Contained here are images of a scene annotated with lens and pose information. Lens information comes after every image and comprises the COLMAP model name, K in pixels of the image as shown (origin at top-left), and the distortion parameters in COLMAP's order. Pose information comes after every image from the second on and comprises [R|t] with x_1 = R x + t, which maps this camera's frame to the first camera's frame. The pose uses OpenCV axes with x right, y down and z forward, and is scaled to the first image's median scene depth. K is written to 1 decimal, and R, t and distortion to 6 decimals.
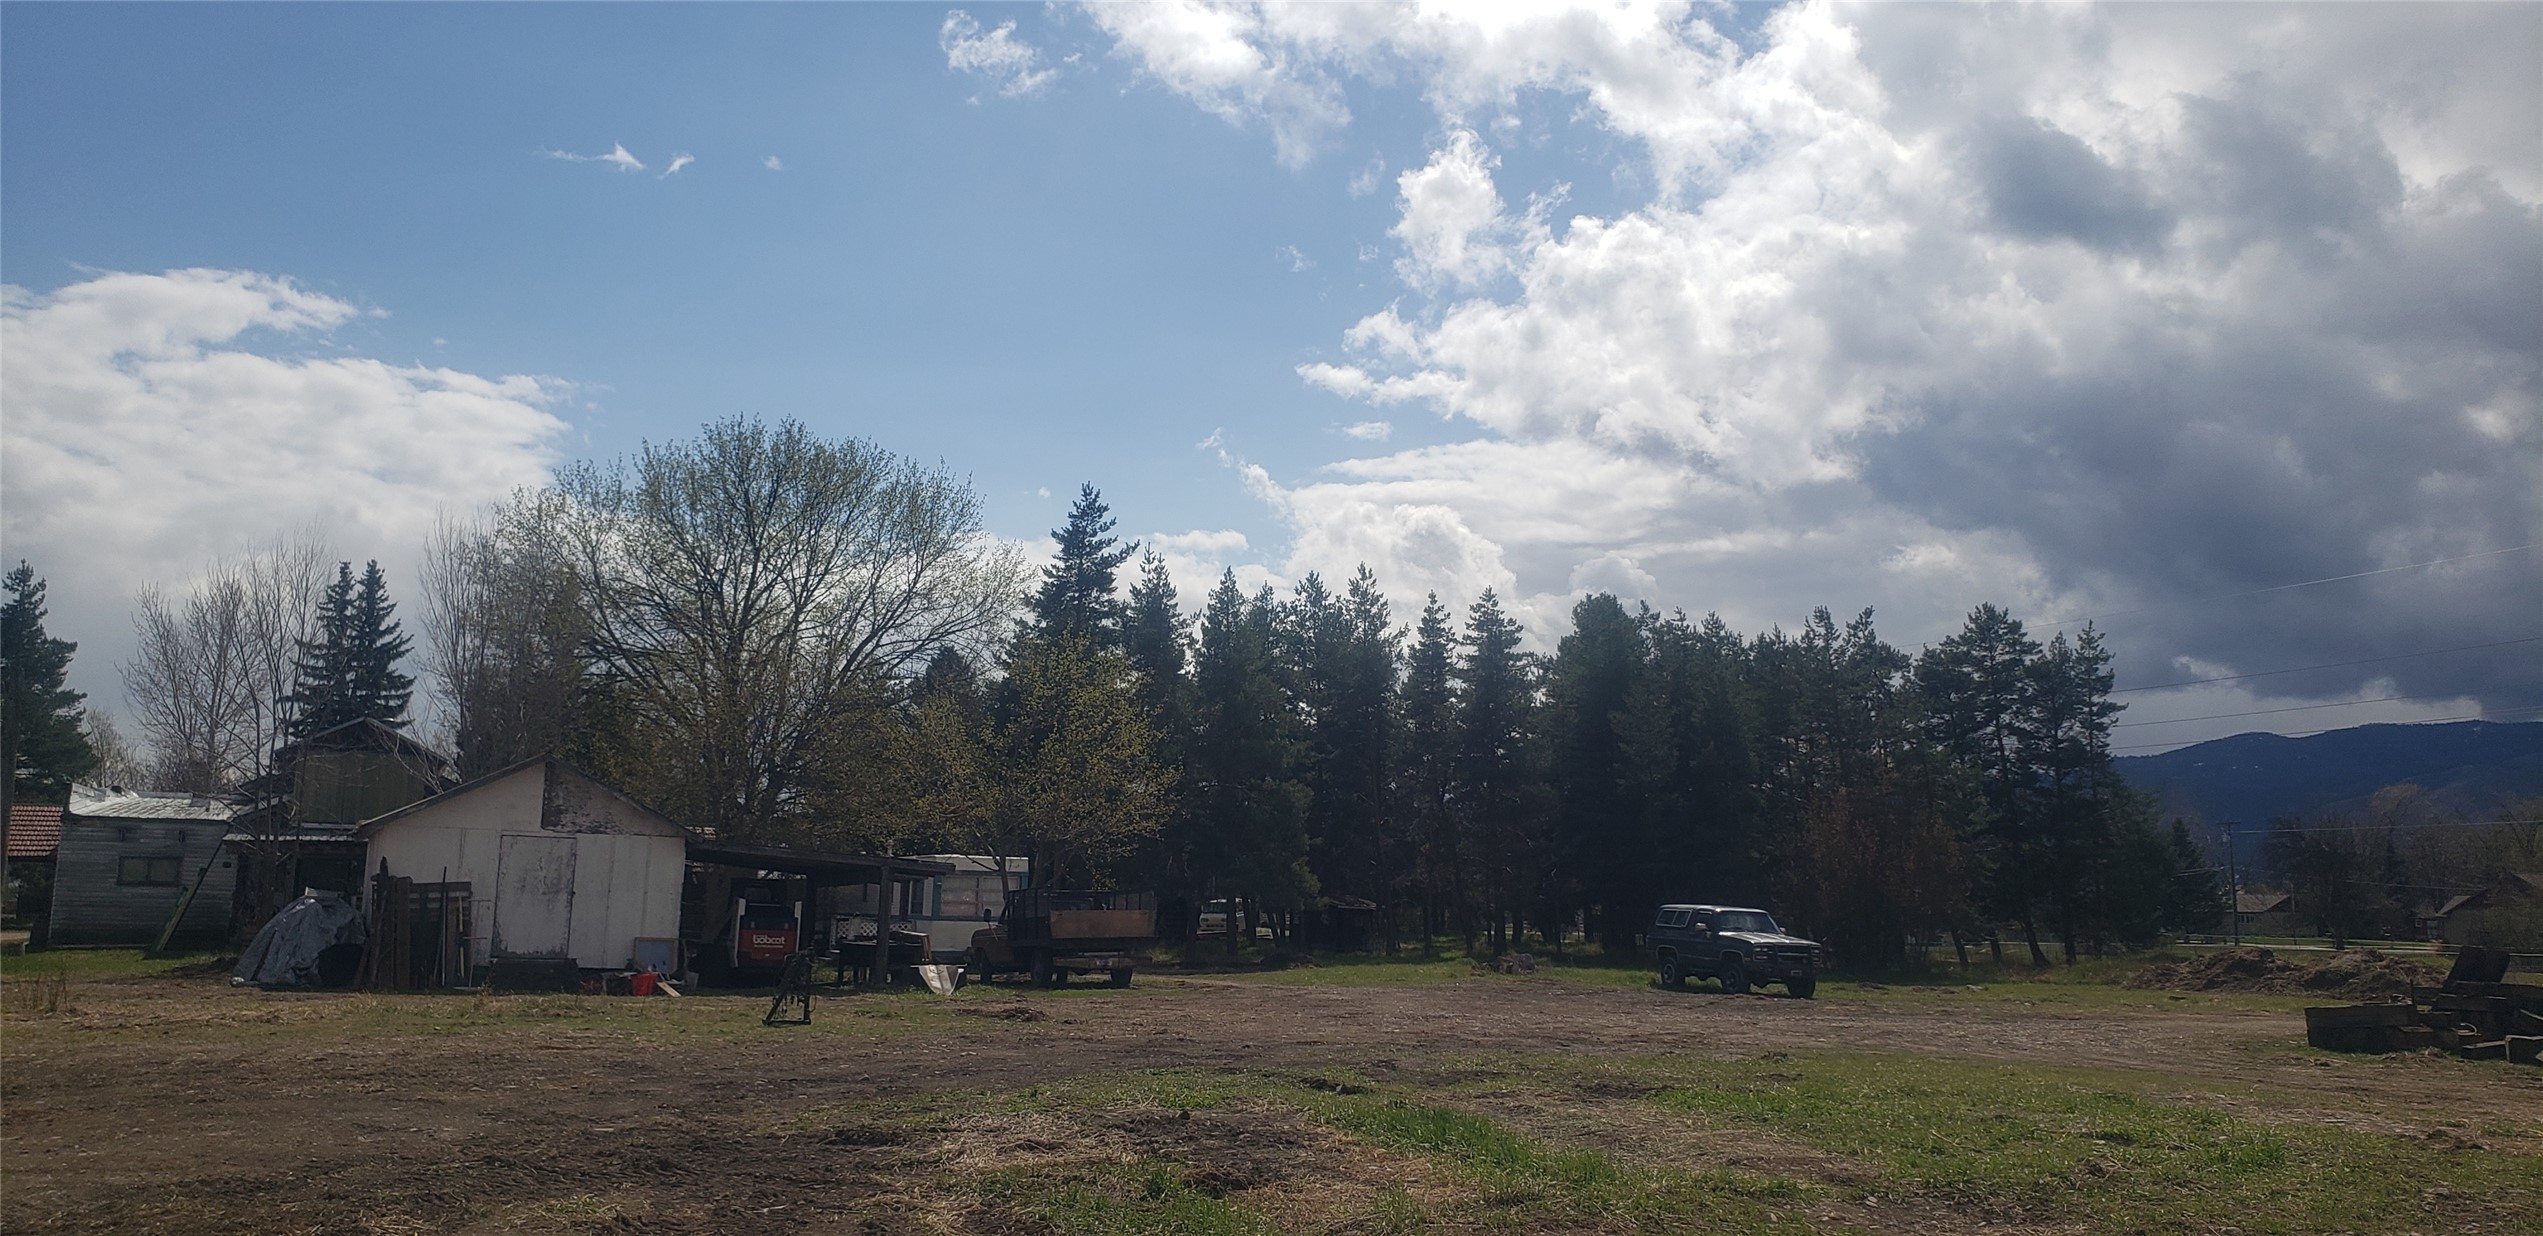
lens RADIAL K [[1983.8, 0, 1271.5], [0, 1983.8, 618.0], [0, 0, 1]] dist [0.002459, 0.001364]
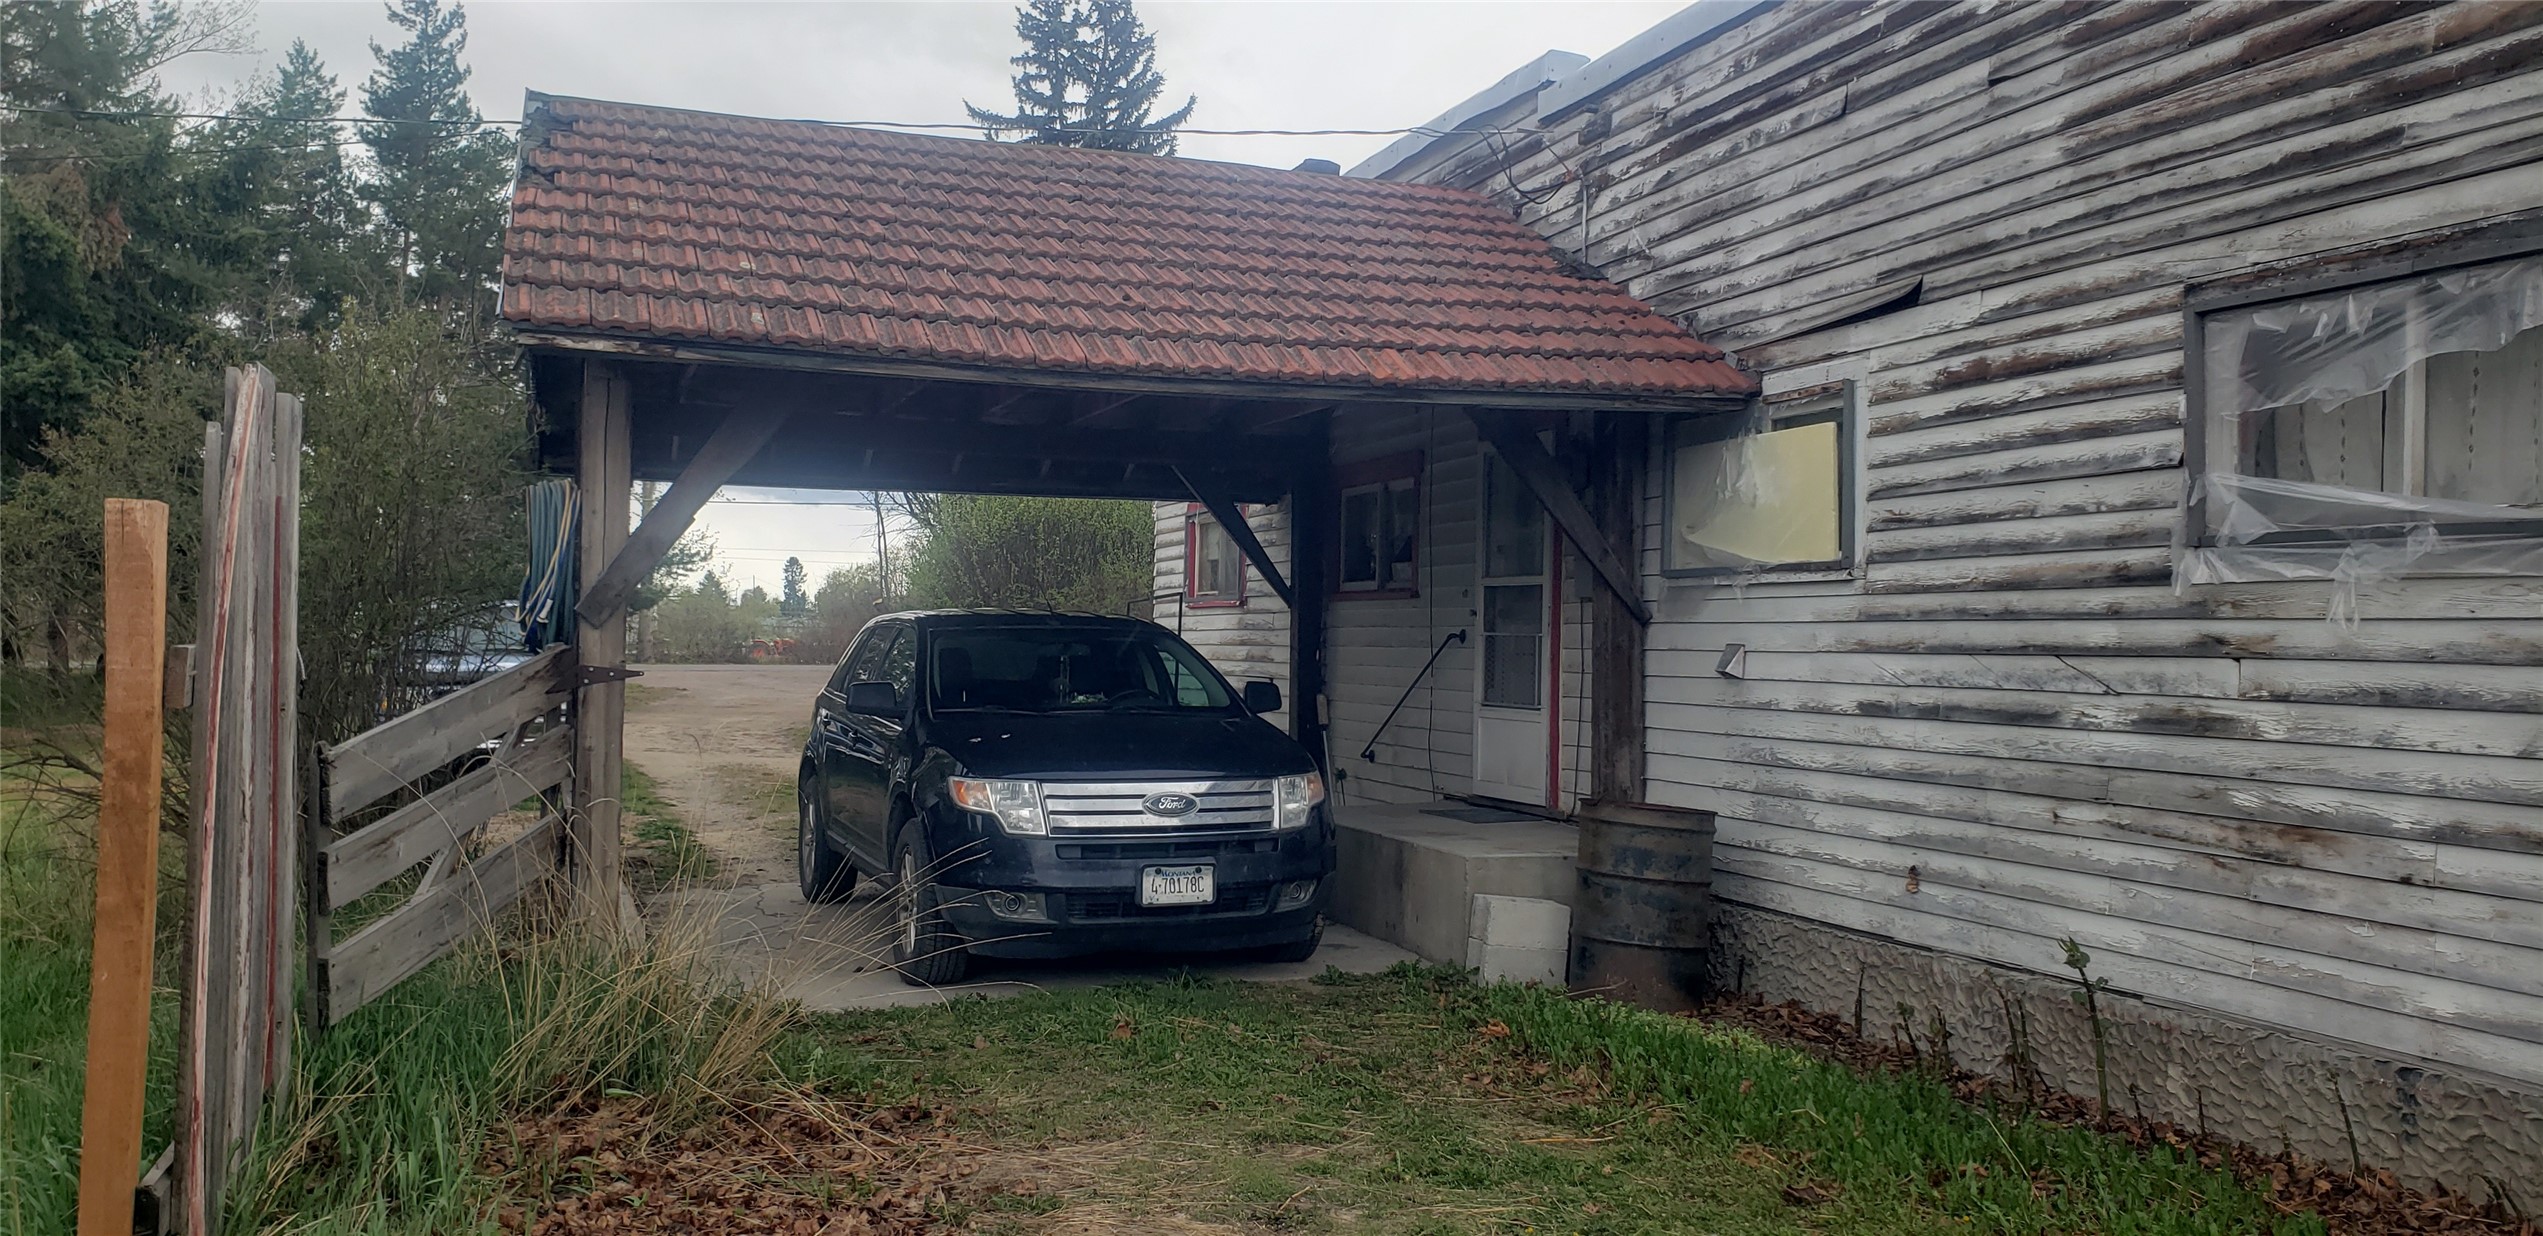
lens RADIAL K [[1983.8, 0, 1271.5], [0, 1983.8, 618.0], [0, 0, 1]] dist [0.002459, 0.001364]
pose [[0.995765, 0.000078, -0.091940, -0.368305], [0.012613, 0.990430, 0.137441, 0.069000], [0.091071, -0.138019, 0.986234, 0.501350]]
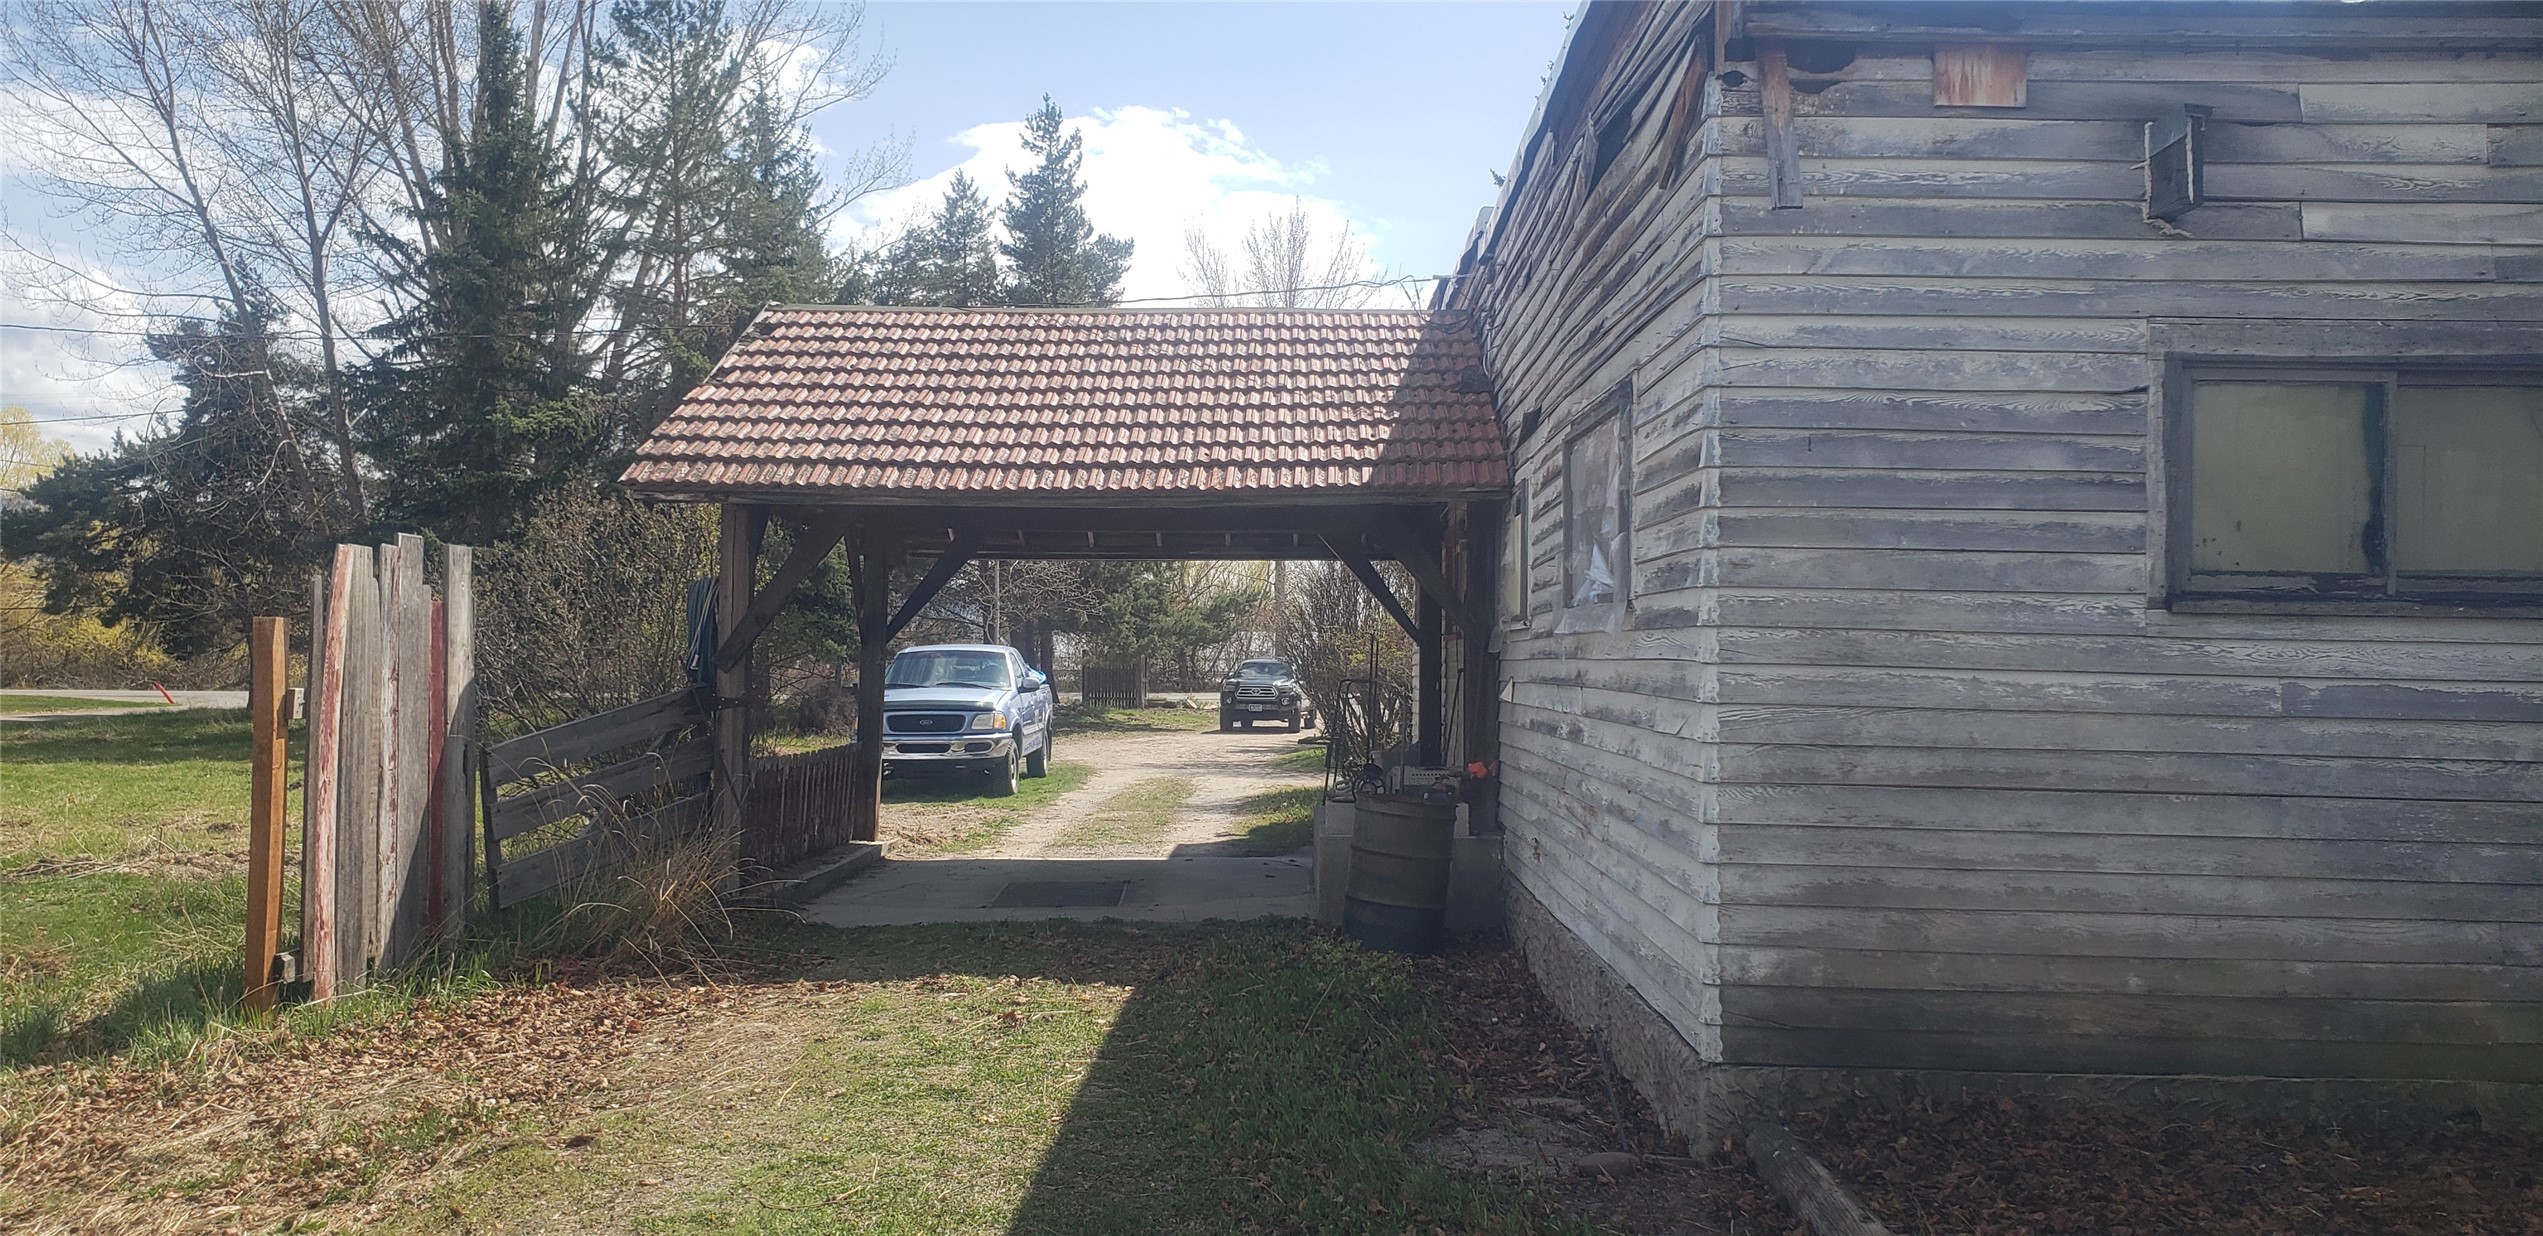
lens RADIAL K [[1983.8, 0, 1271.5], [0, 1983.8, 618.0], [0, 0, 1]] dist [0.002459, 0.001364]
pose [[0.903990, -0.013817, -0.427330, -0.321405], [0.064677, 0.992395, 0.104732, 0.066415], [0.422633, -0.122315, 0.898009, 0.485123]]
